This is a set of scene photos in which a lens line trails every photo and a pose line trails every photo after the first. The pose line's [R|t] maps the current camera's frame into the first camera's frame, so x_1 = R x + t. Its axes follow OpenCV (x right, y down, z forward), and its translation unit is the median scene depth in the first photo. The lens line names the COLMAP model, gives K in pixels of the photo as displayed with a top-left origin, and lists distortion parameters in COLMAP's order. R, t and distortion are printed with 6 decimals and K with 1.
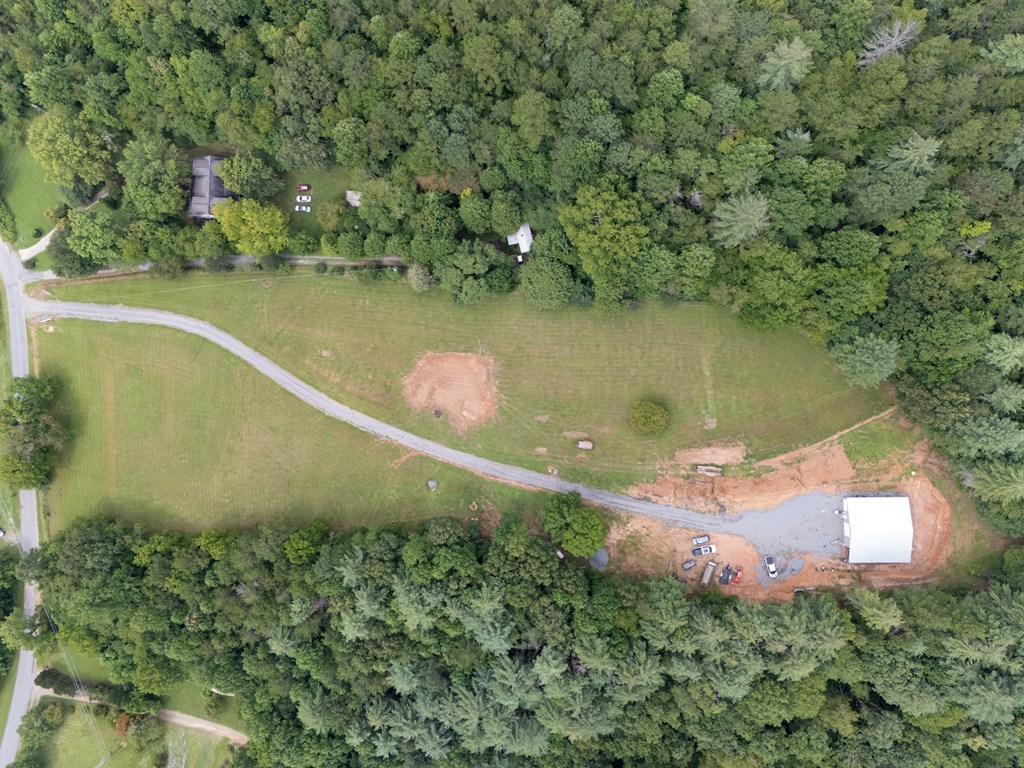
lens RADIAL K [[752.1, 0, 512.4], [0, 752.1, 379.9], [0, 0, 1]] dist [0.078061, -0.073333]
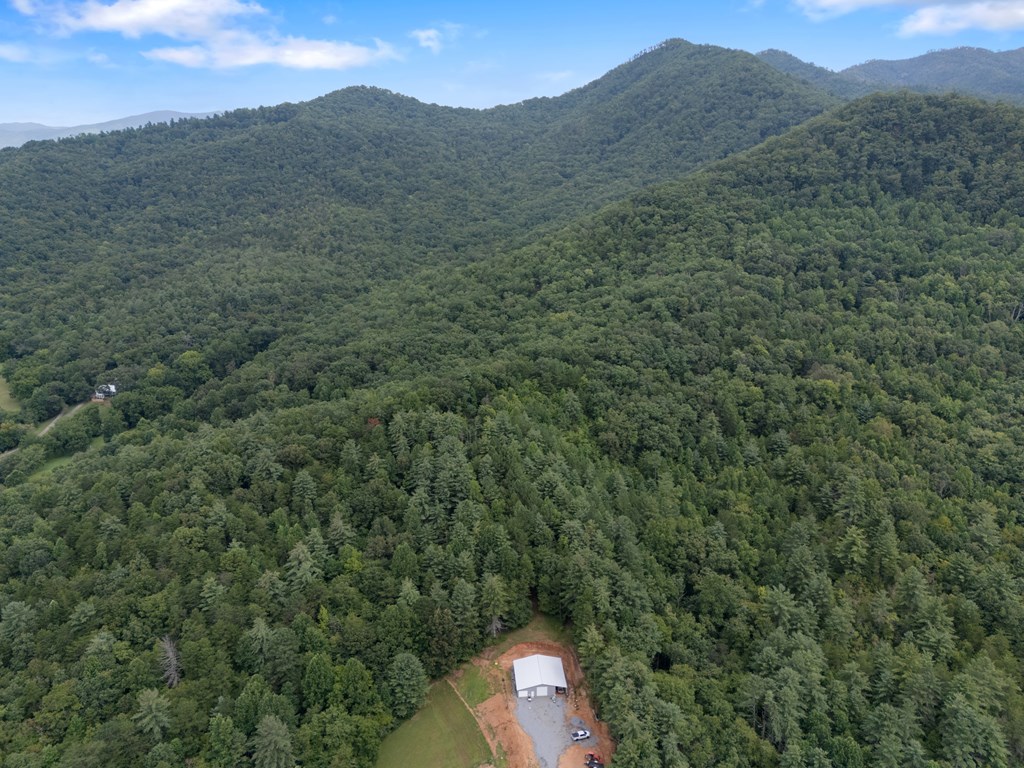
lens RADIAL K [[752.1, 0, 512.4], [0, 752.1, 379.9], [0, 0, 1]] dist [0.078061, -0.073333]
pose [[-0.054581, -0.251684, 0.966269, -0.650817], [0.998509, -0.012528, 0.053139, 0.084657], [-0.001269, 0.967728, 0.251993, 0.172648]]
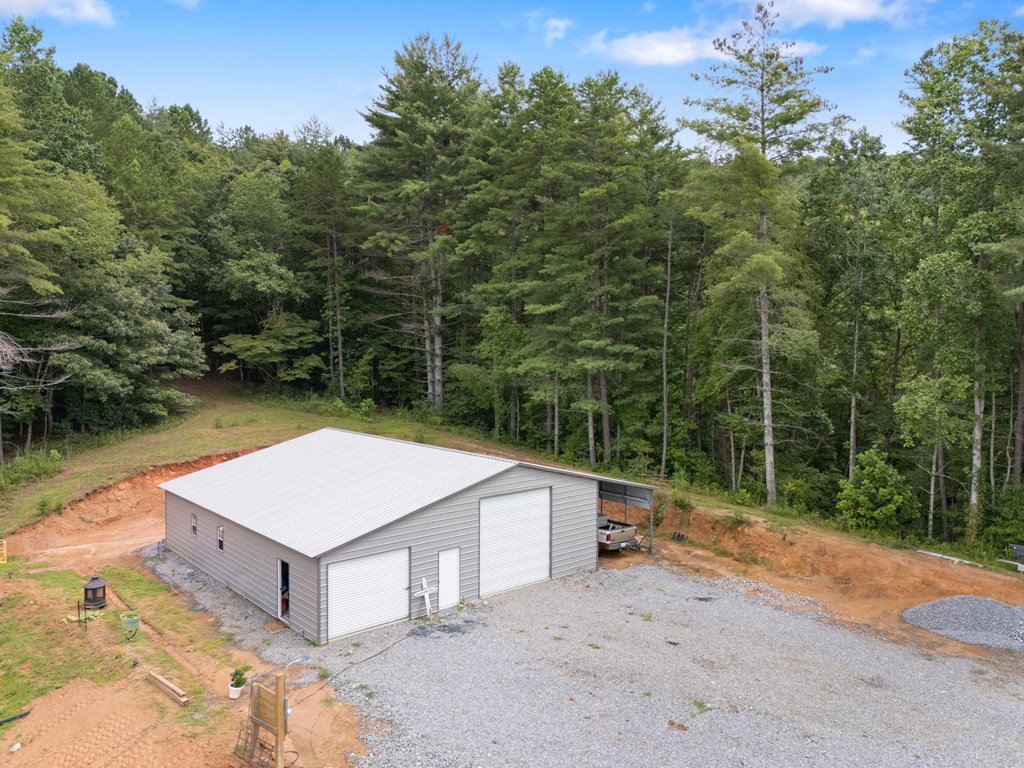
lens RADIAL K [[752.1, 0, 512.4], [0, 752.1, 379.9], [0, 0, 1]] dist [0.078061, -0.073333]
pose [[-0.636262, -0.008039, 0.771431, 0.324818], [0.771370, -0.022994, 0.635972, 0.103655], [0.012626, 0.999703, 0.020831, 0.955925]]
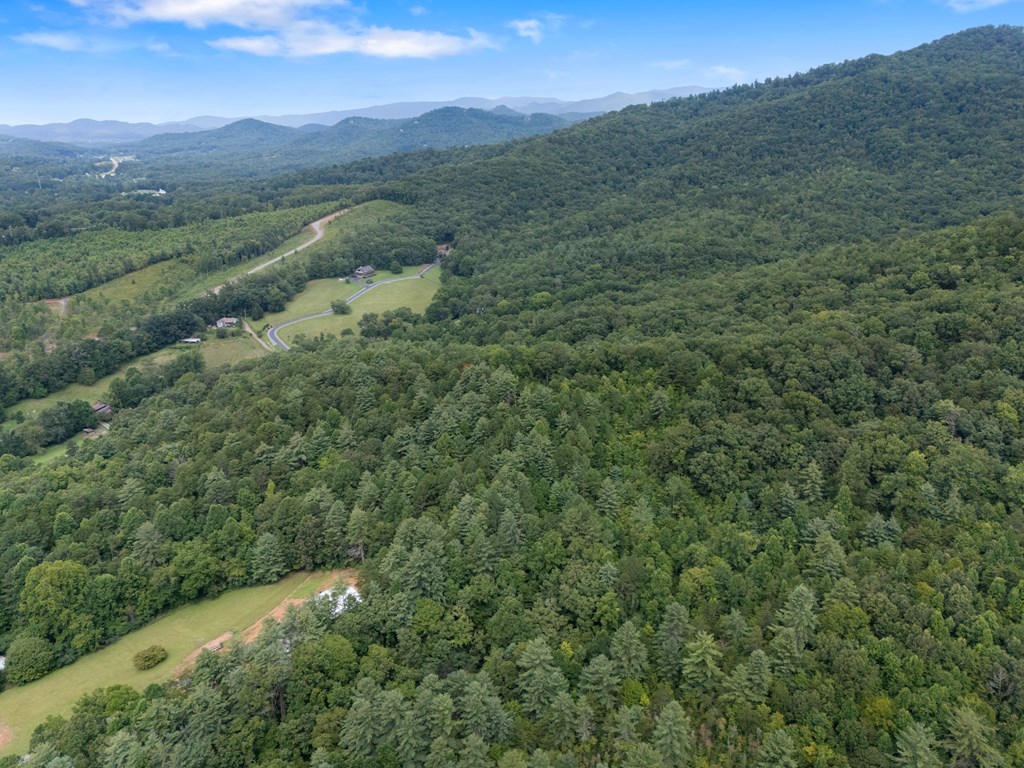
lens RADIAL K [[752.1, 0, 512.4], [0, 752.1, 379.9], [0, 0, 1]] dist [0.078061, -0.073333]
pose [[0.700227, -0.208257, 0.682870, -0.187826], [0.713684, 0.228768, -0.662057, 1.279728], [-0.018341, 0.950944, 0.308819, 0.140835]]
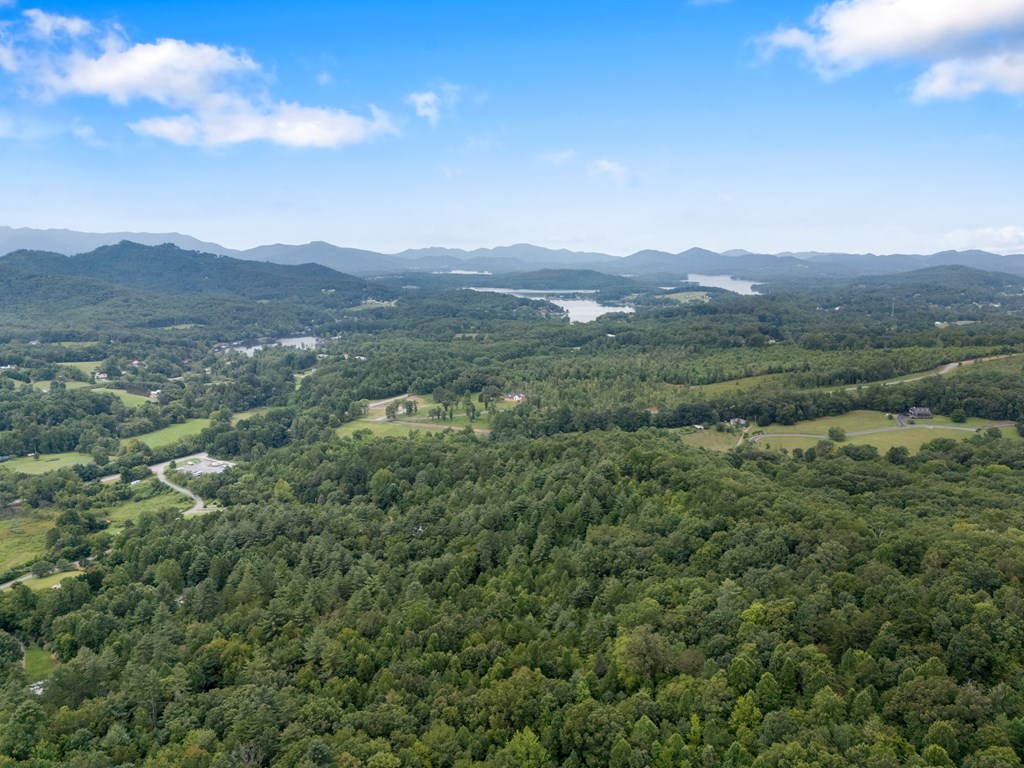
lens RADIAL K [[752.1, 0, 512.4], [0, 752.1, 379.9], [0, 0, 1]] dist [0.078061, -0.073333]
pose [[0.937559, 0.086876, -0.336803, 1.592863], [-0.346920, 0.163668, -0.923504, 2.366913], [-0.025106, 0.982683, 0.183587, -0.003542]]
